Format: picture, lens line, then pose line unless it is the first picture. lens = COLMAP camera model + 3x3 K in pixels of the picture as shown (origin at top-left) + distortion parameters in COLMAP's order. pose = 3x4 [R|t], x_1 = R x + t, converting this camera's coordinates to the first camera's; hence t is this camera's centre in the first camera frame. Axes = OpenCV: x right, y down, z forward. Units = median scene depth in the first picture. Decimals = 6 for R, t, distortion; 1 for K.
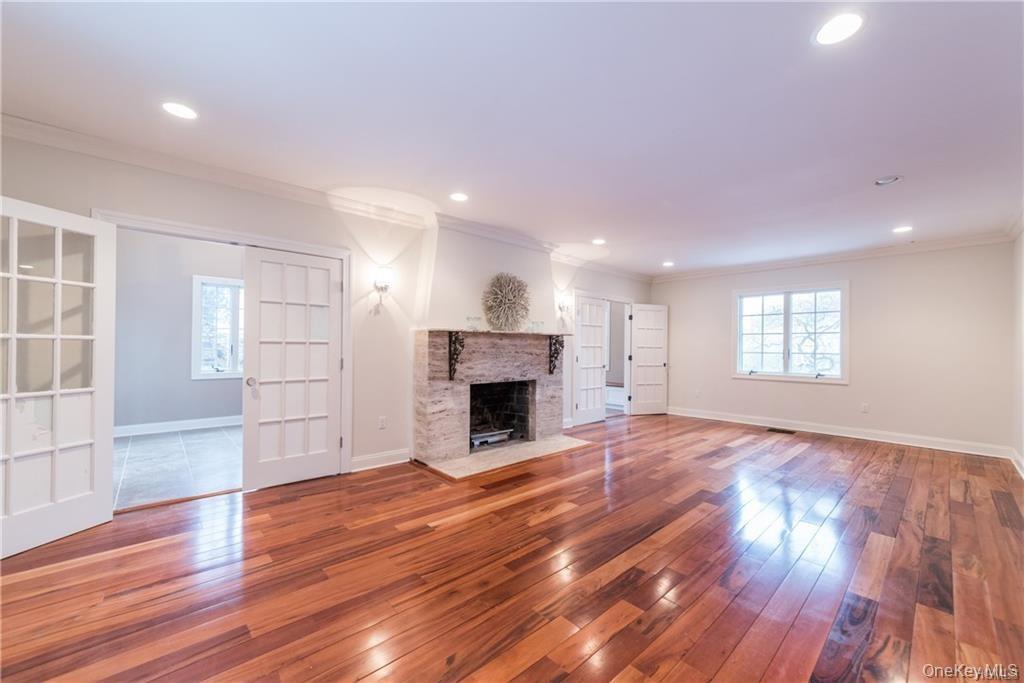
lens RADIAL K [[393.8, 0, 511.8], [0, 393.8, 346.1], [0, 0, 1]] dist [0.000043, -0.000020]
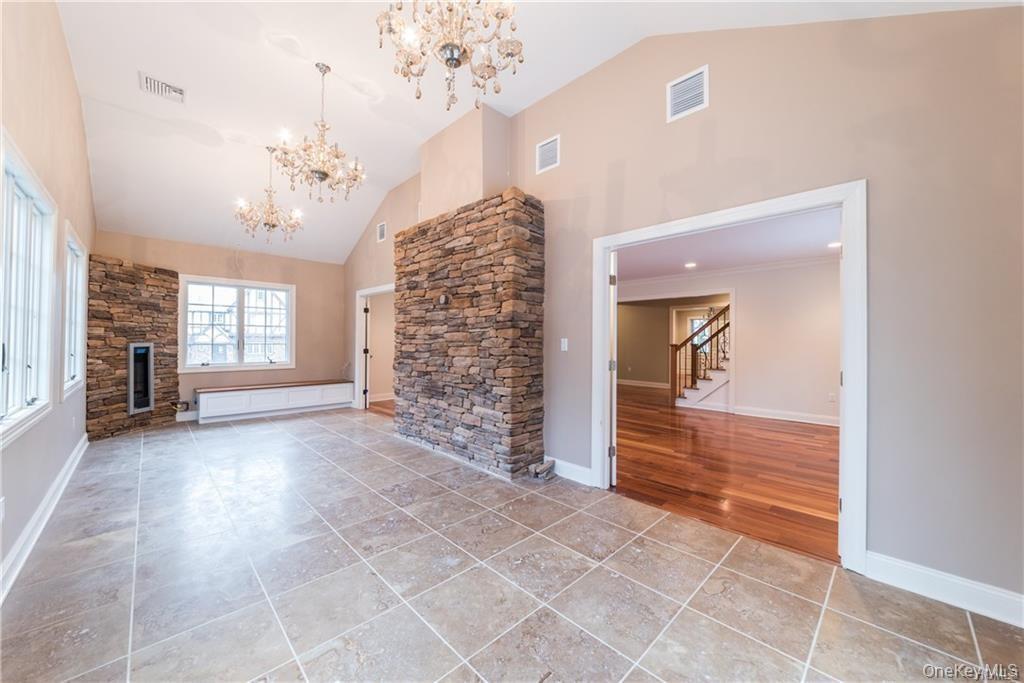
lens RADIAL K [[379.4, 0, 508.3], [0, 379.4, 337.5], [0, 0, 1]] dist [-0.002185, -0.000133]
pose [[-0.023532, 0.001719, 0.999722, -1.134550], [-0.011071, 0.999937, -0.001980, -0.011973], [-0.999662, -0.011115, -0.023511, 1.095896]]
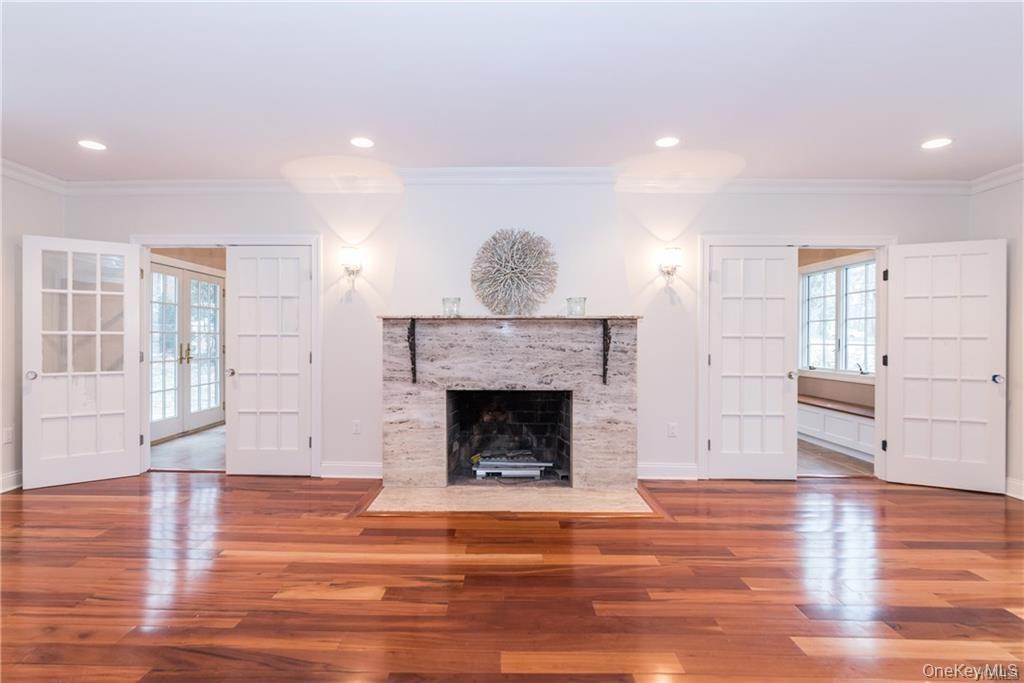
lens RADIAL K [[479.8, 0, 497.3], [0, 479.8, 339.9], [0, 0, 1]] dist [-0.002016, -0.000604]
pose [[0.727566, -0.005077, -0.686019, 0.575748], [0.004912, 0.999986, -0.002191, 0.006390], [0.686020, -0.001775, 0.727580, 0.417495]]
